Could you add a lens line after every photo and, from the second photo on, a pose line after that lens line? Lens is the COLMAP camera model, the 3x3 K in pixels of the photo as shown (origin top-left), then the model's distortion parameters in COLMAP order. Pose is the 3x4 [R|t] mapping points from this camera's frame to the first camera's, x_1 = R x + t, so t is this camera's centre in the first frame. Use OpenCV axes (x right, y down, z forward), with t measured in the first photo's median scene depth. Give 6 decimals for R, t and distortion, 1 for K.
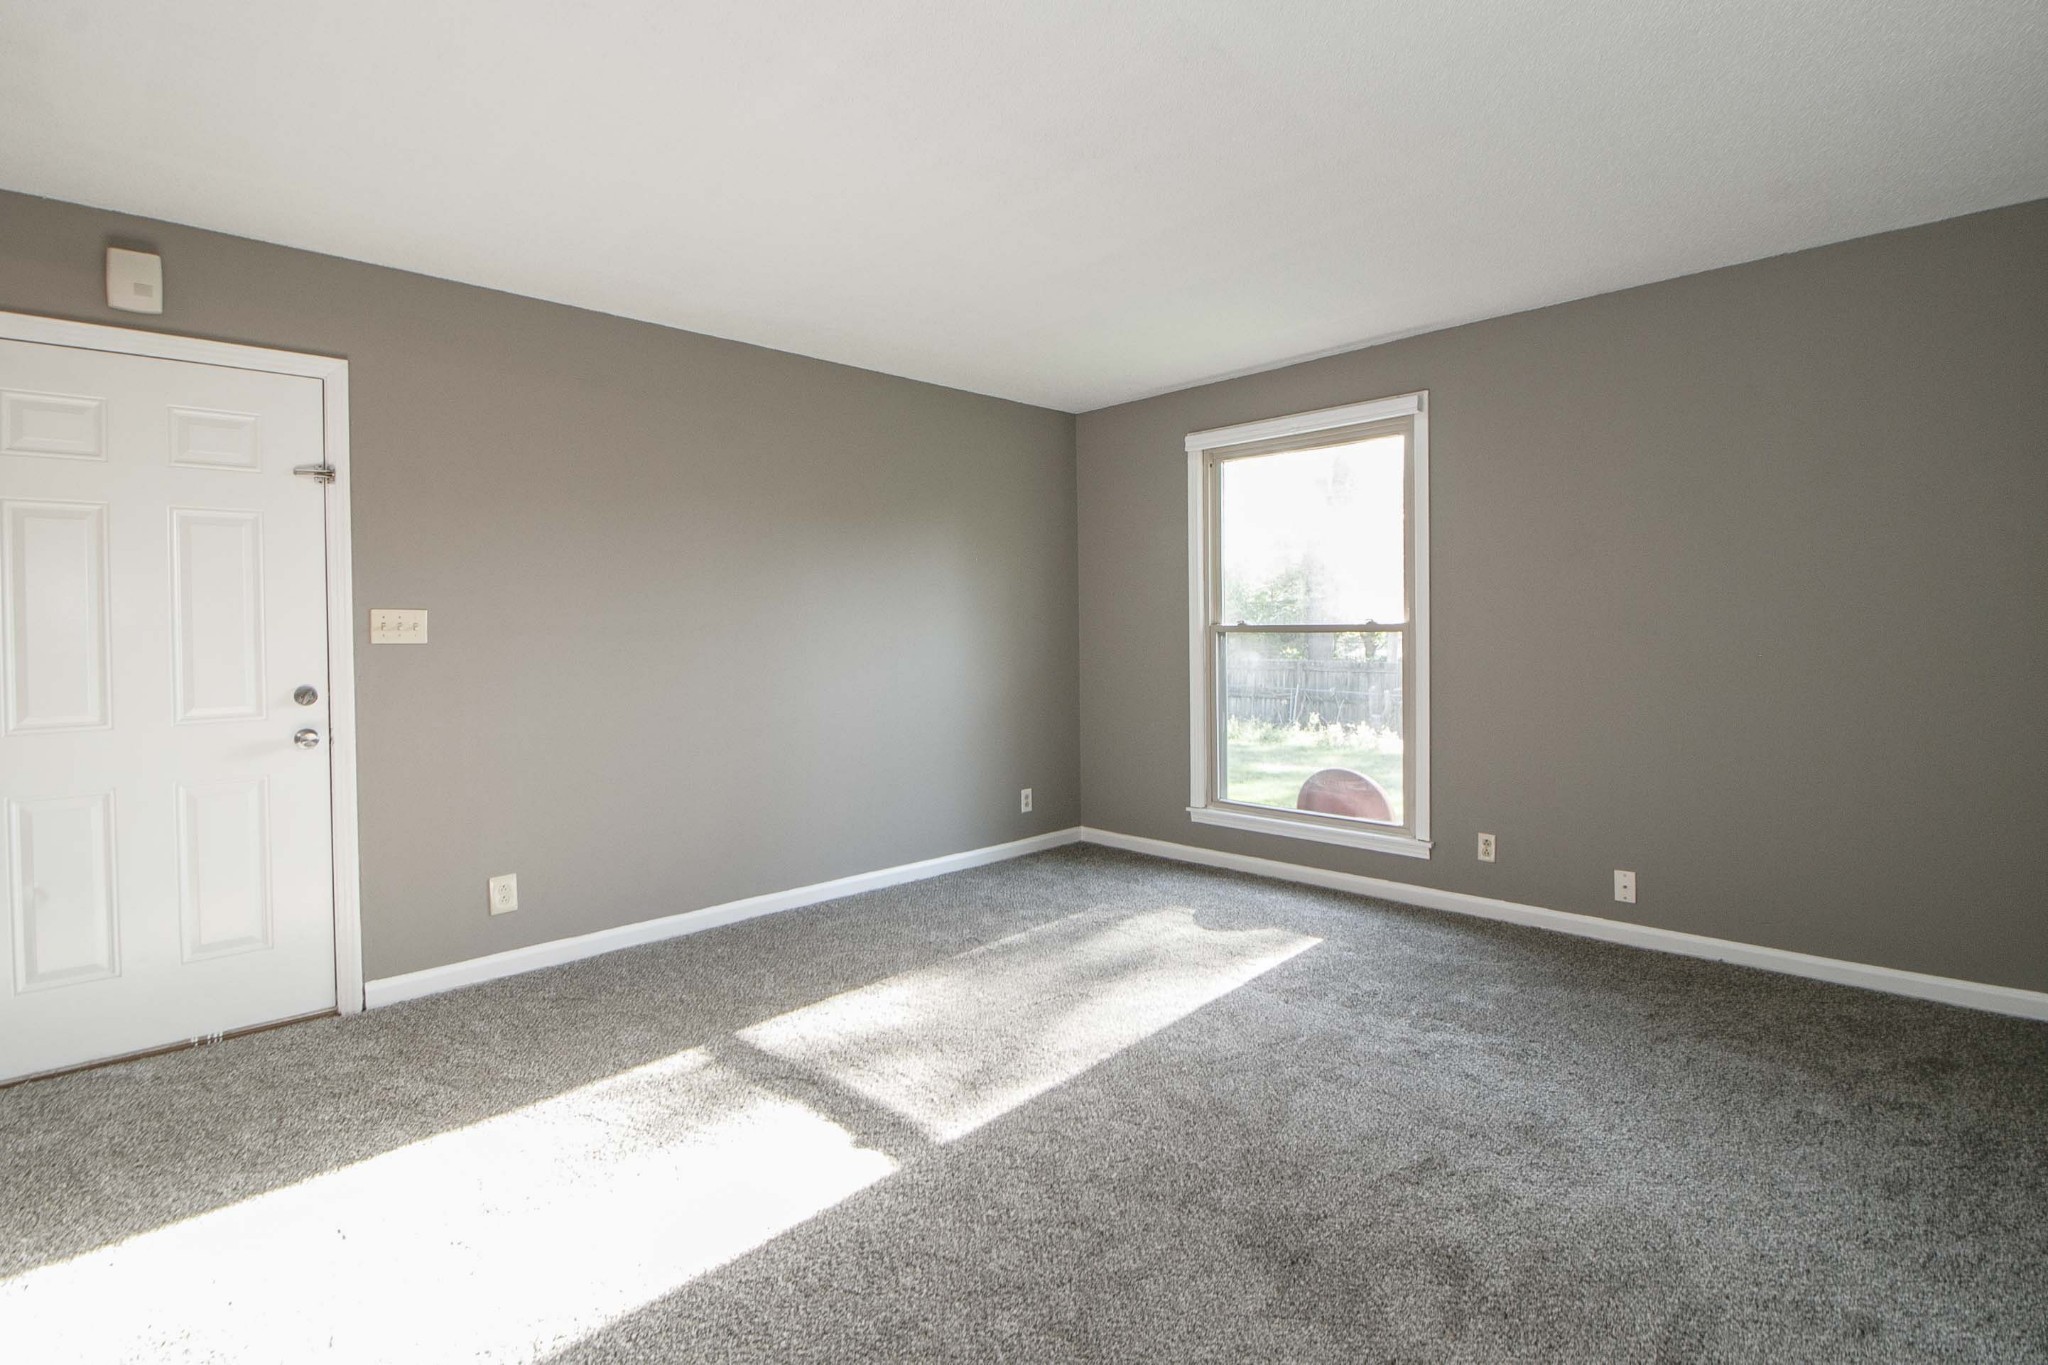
lens RADIAL K [[1001.3, 0, 1030.0], [0, 1001.3, 640.3], [0, 0, 1]] dist [0.000857, -0.016284]
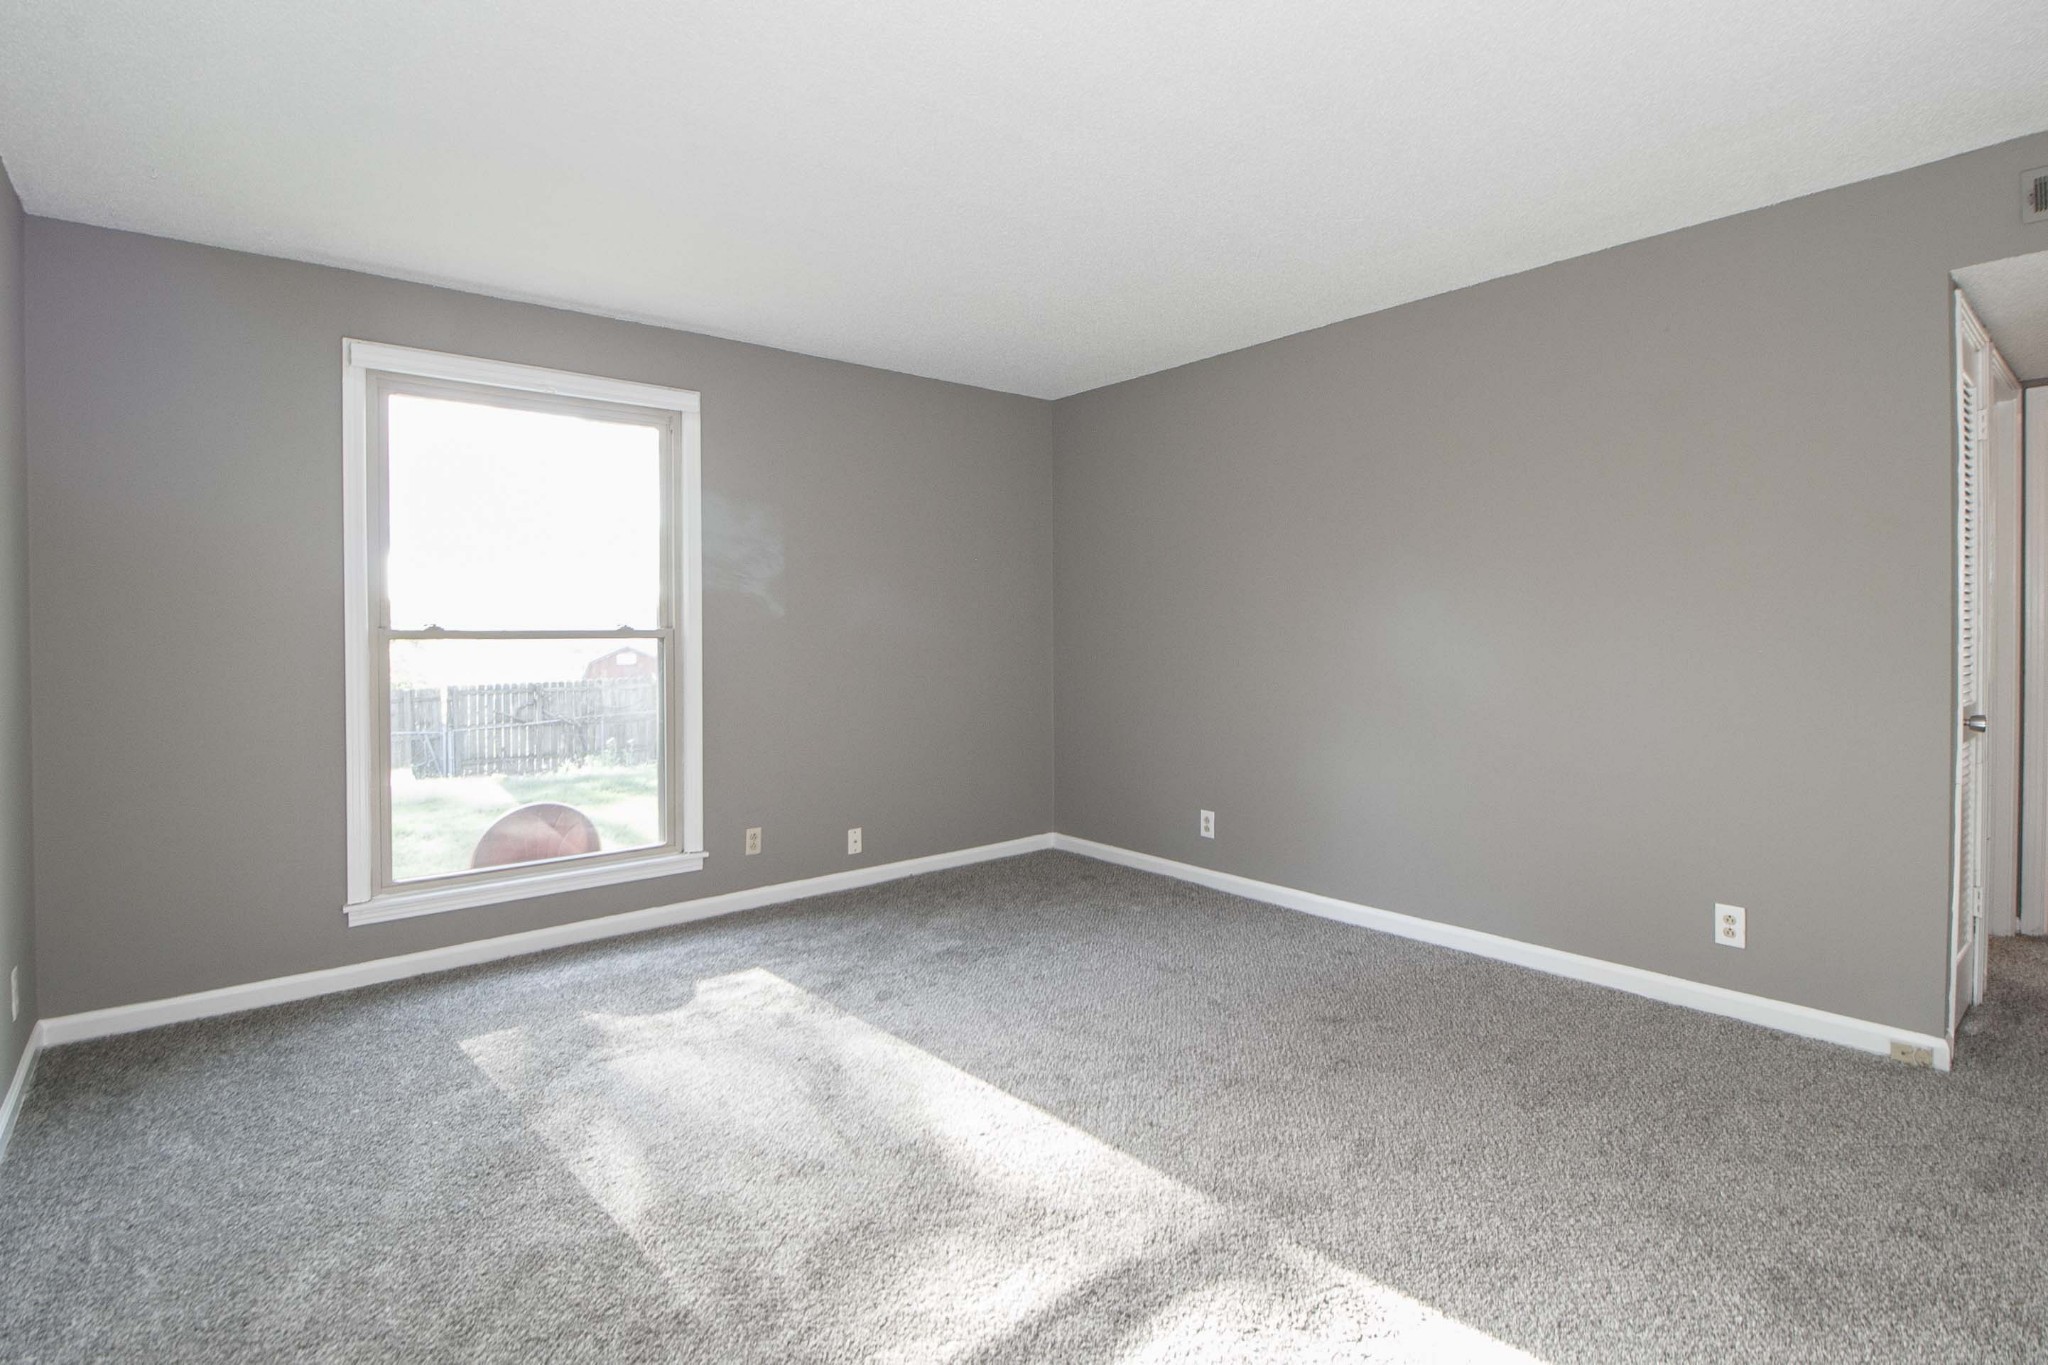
lens RADIAL K [[1001.3, 0, 1030.0], [0, 1001.3, 640.3], [0, 0, 1]] dist [0.000857, -0.016284]
pose [[0.047610, 0.001488, 0.998865, -0.542512], [0.012574, 0.999919, -0.002088, -0.000061], [-0.998787, 0.012659, 0.047587, 0.600484]]
